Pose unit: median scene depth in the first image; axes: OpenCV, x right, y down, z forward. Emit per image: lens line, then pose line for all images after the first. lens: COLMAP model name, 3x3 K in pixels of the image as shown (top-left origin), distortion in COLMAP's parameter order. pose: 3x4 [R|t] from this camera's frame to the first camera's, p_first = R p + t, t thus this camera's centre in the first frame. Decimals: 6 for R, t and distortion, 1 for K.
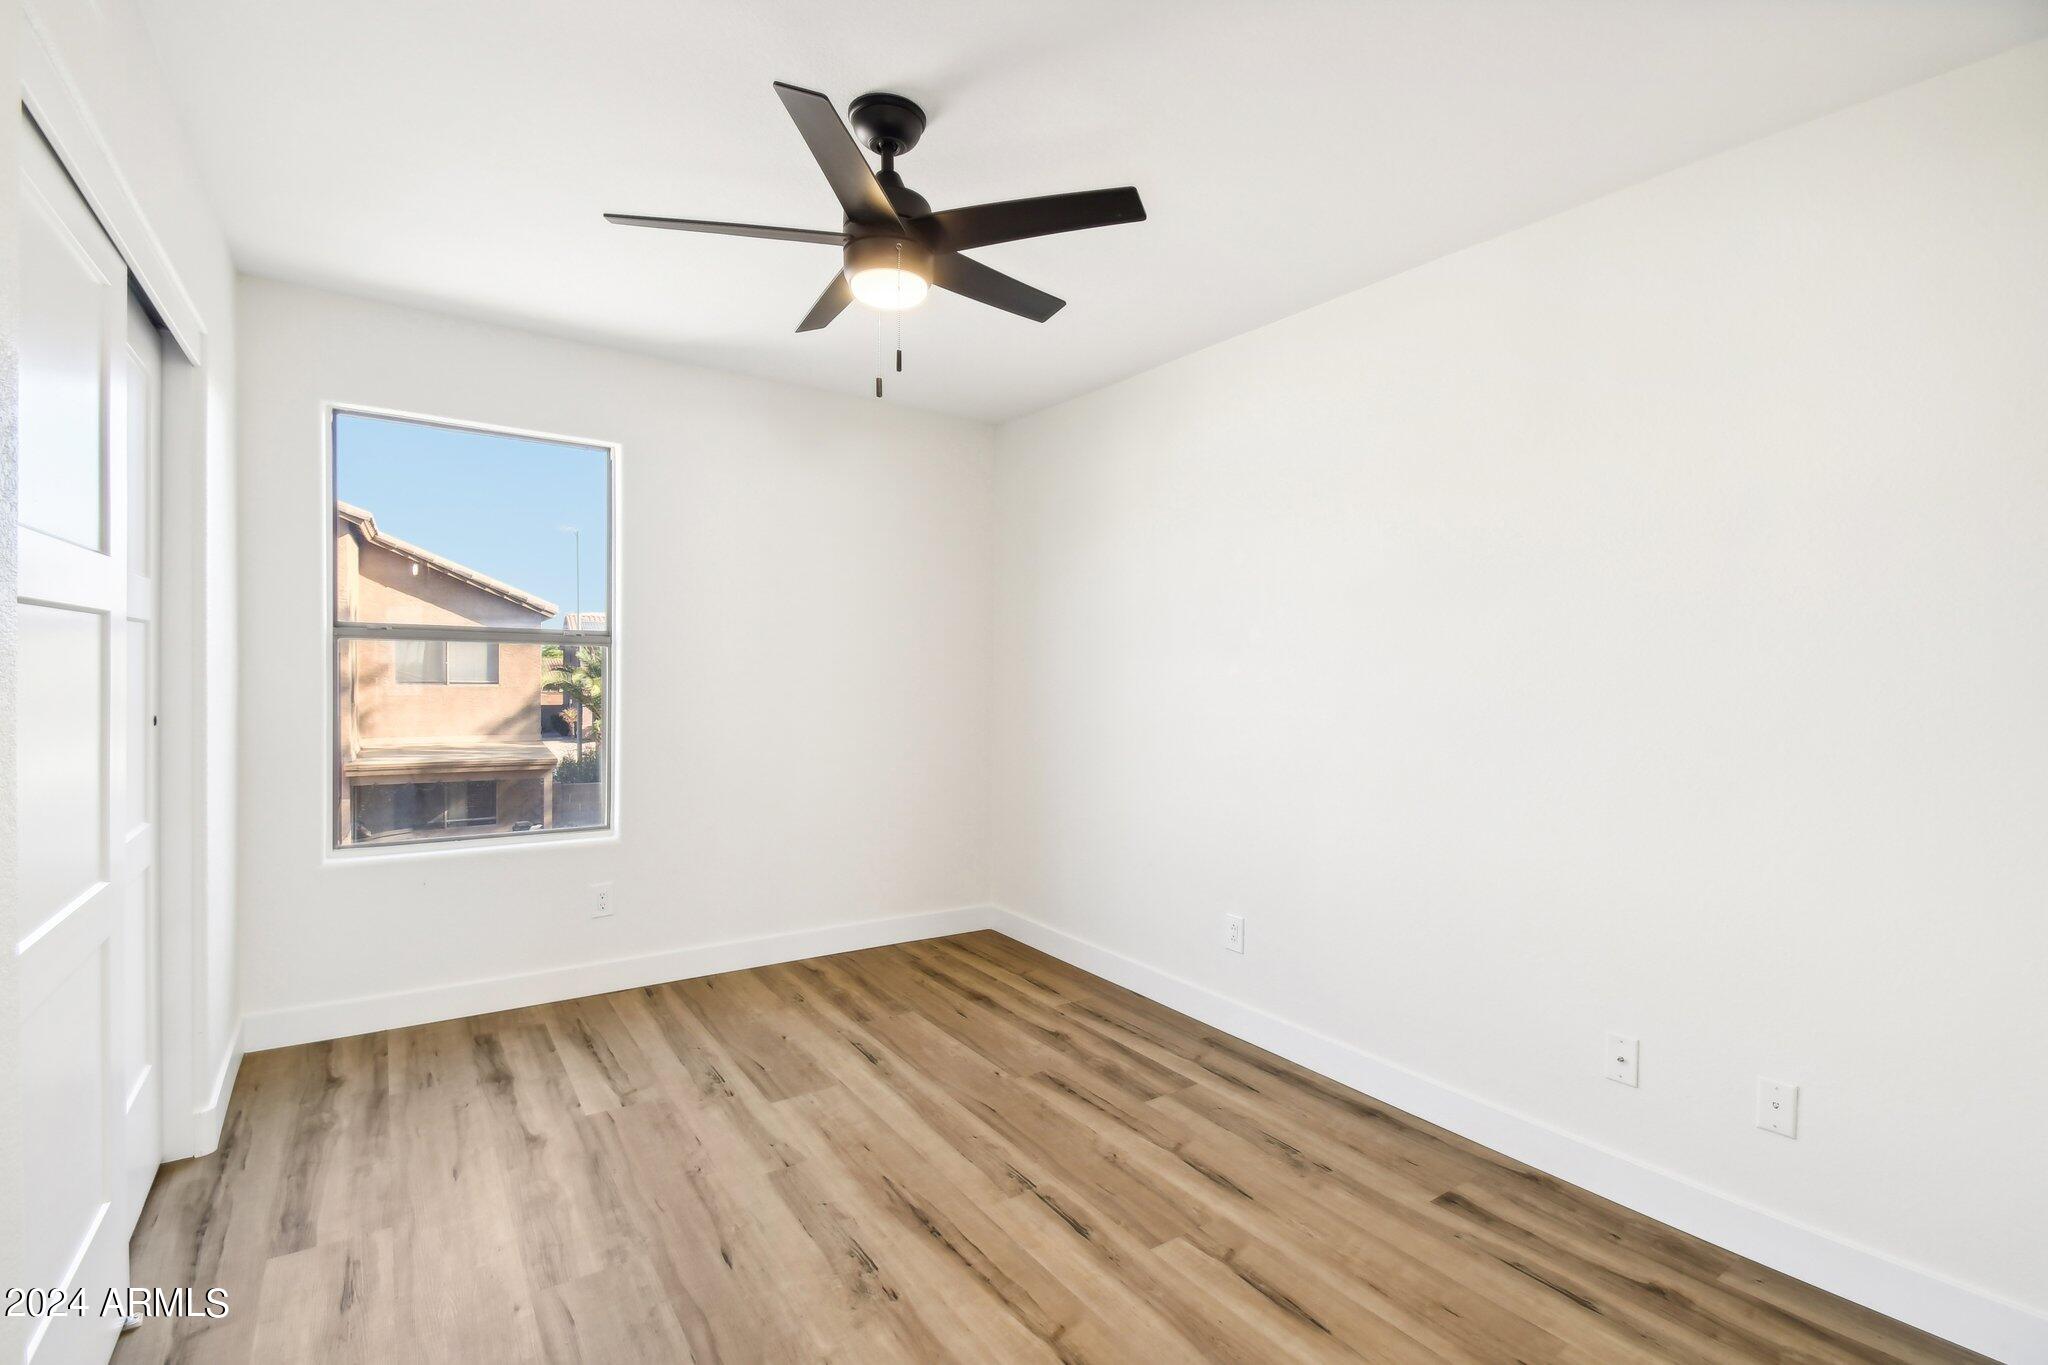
lens RADIAL K [[935.5, 0, 1016.0], [0, 935.5, 678.2], [0, 0, 1]] dist [0.017616, -0.002161]
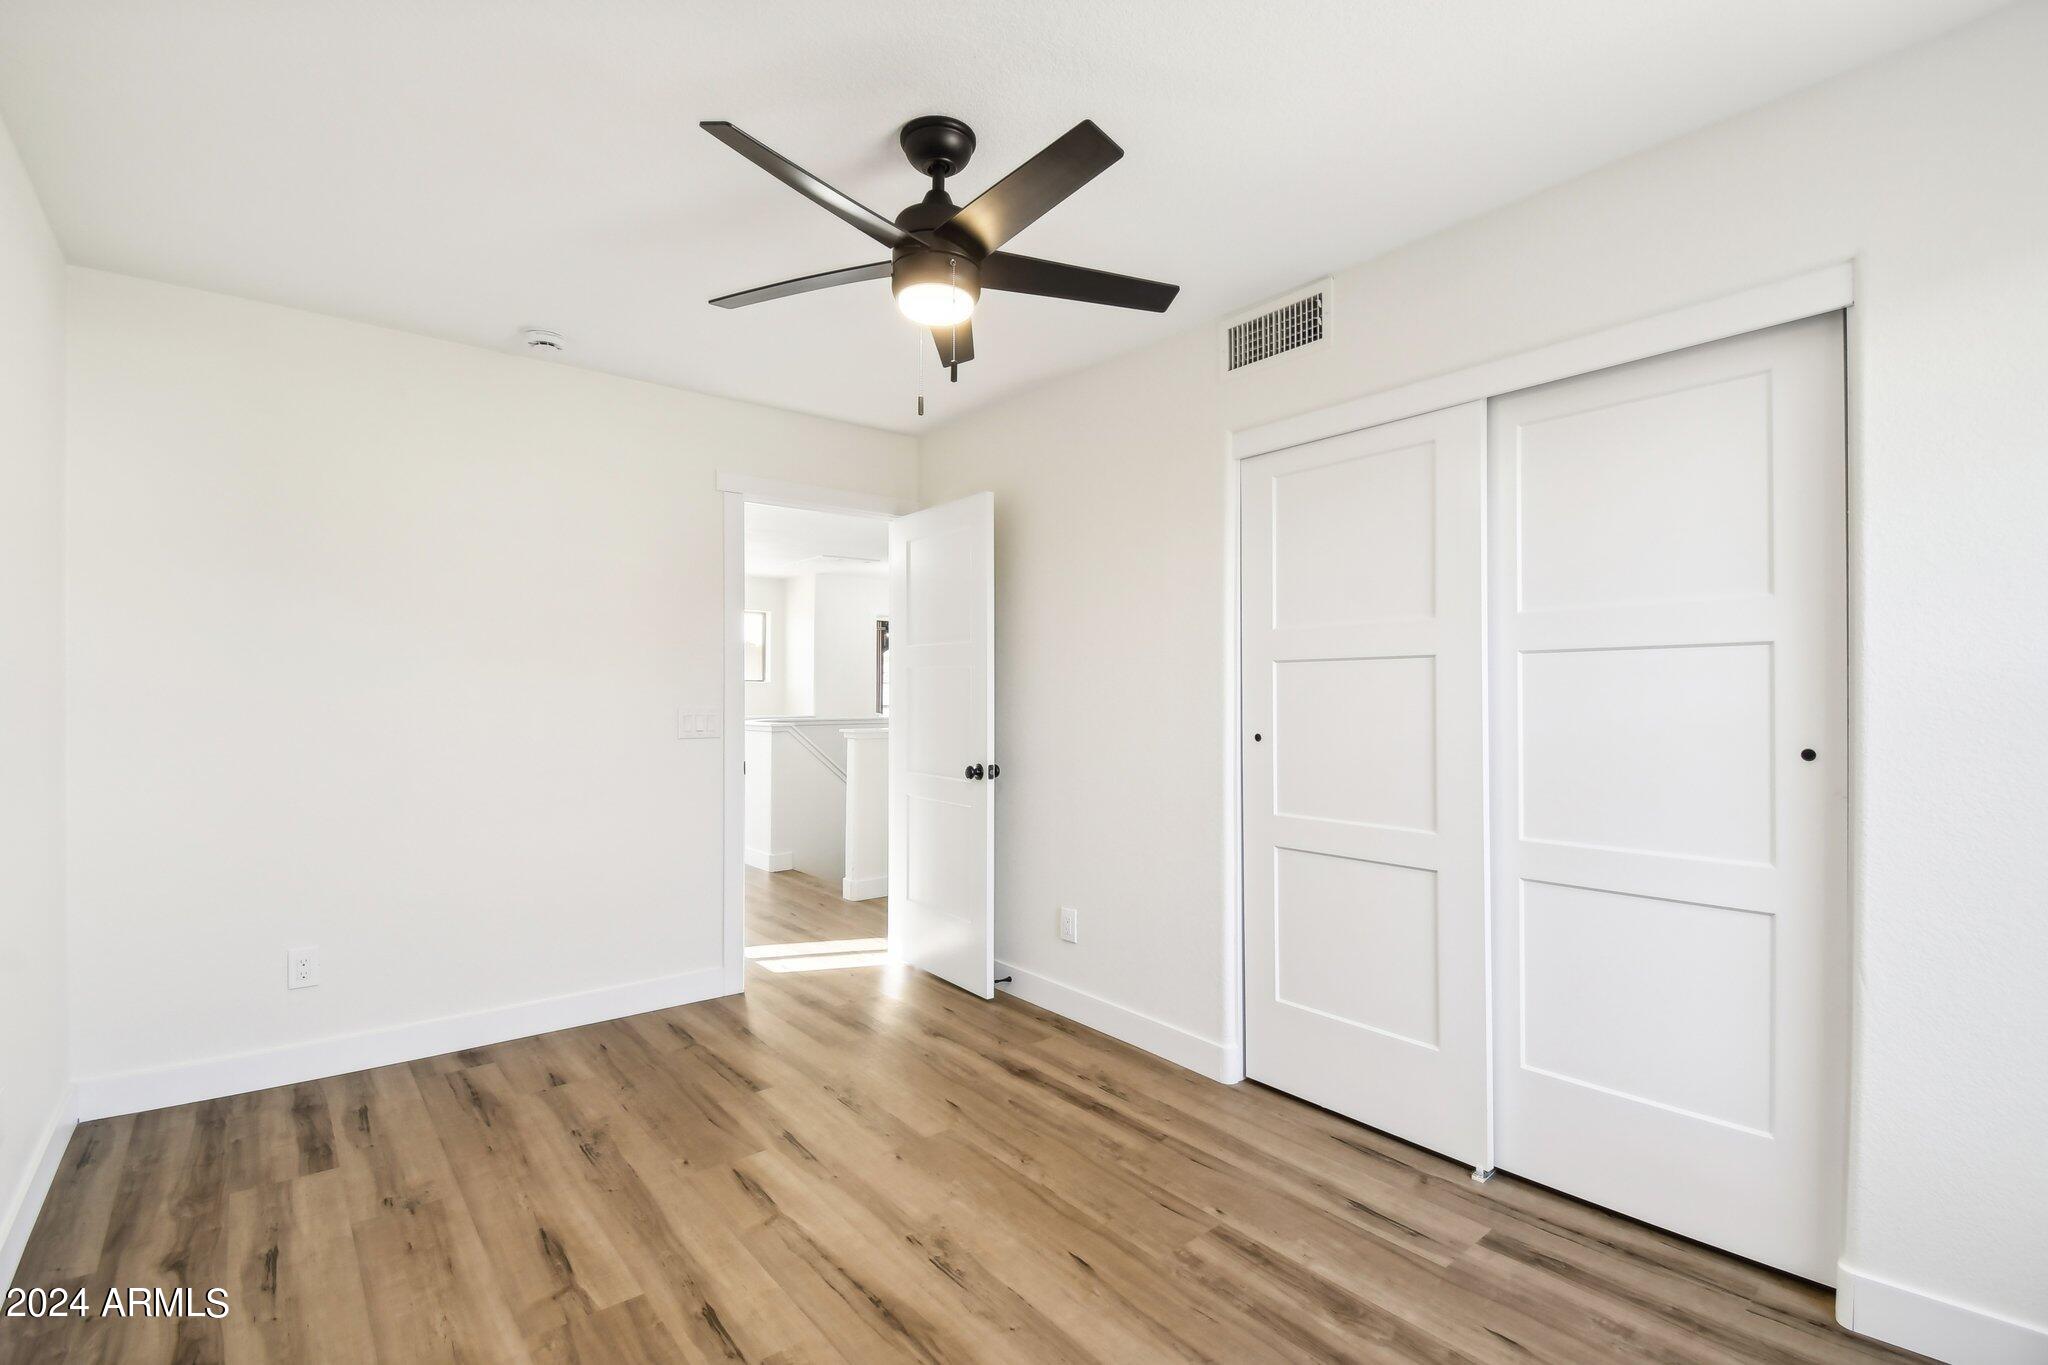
lens RADIAL K [[935.5, 0, 1030.1], [0, 935.5, 711.3], [0, 0, 1]] dist [0.017616, -0.002161]
pose [[-0.994613, -0.008918, -0.103275, -0.104609], [-0.011344, 0.999673, 0.022931, -0.002510], [0.103037, 0.023979, -0.994388, 1.471991]]
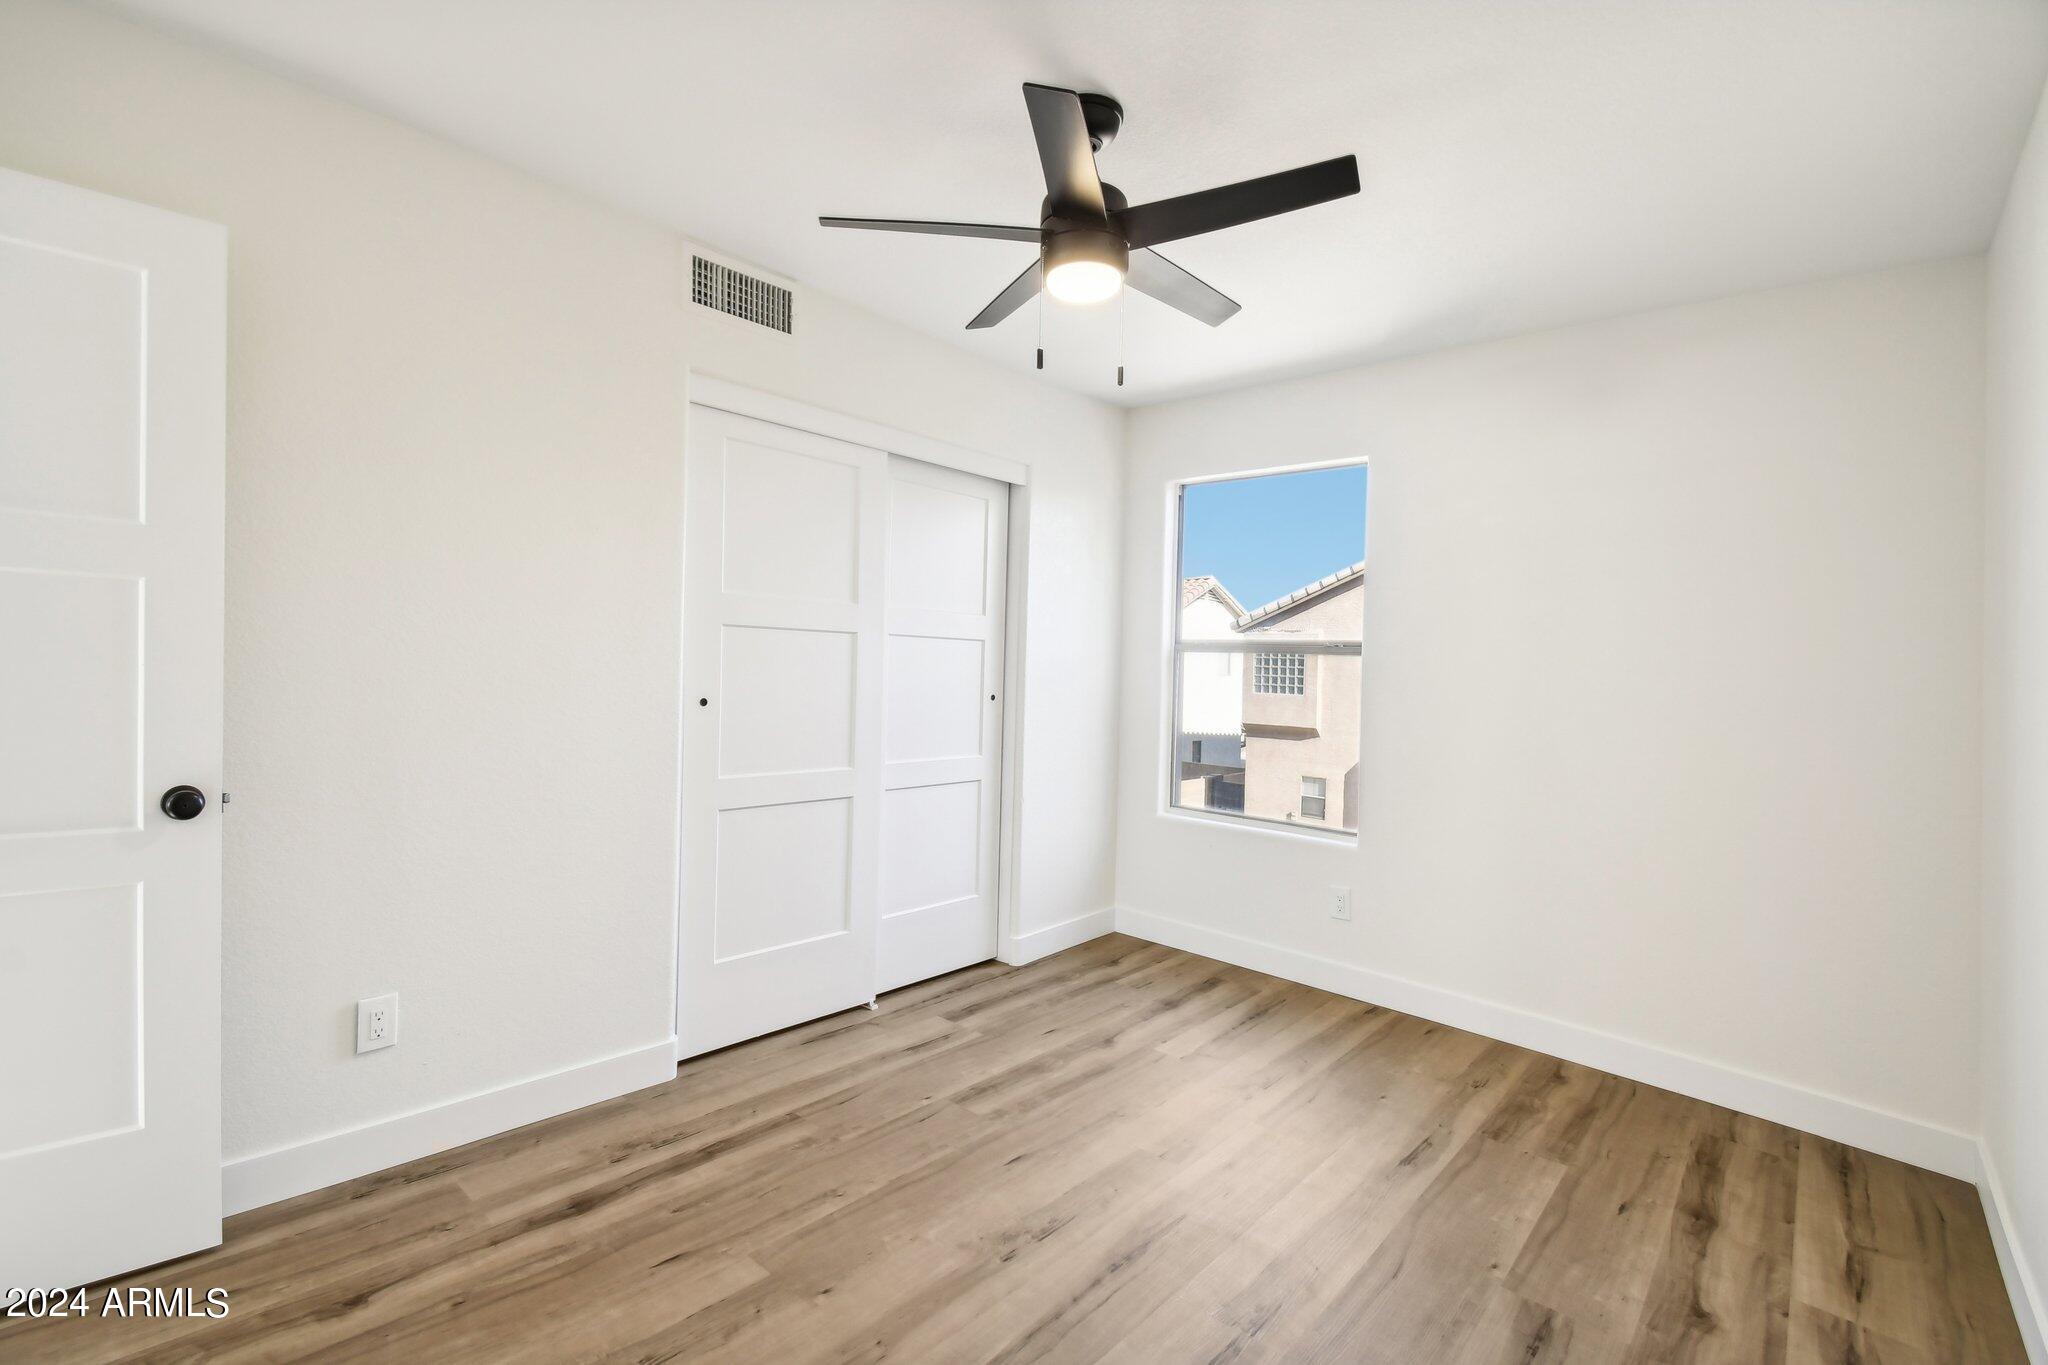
lens RADIAL K [[935.5, 0, 1011.2], [0, 935.5, 680.1], [0, 0, 1]] dist [0.017616, -0.002161]
pose [[0.246095, 0.025968, -0.968898, 0.616161], [-0.053622, 0.998475, 0.013141, -0.007256], [0.967761, 0.048721, 0.247112, 0.496125]]
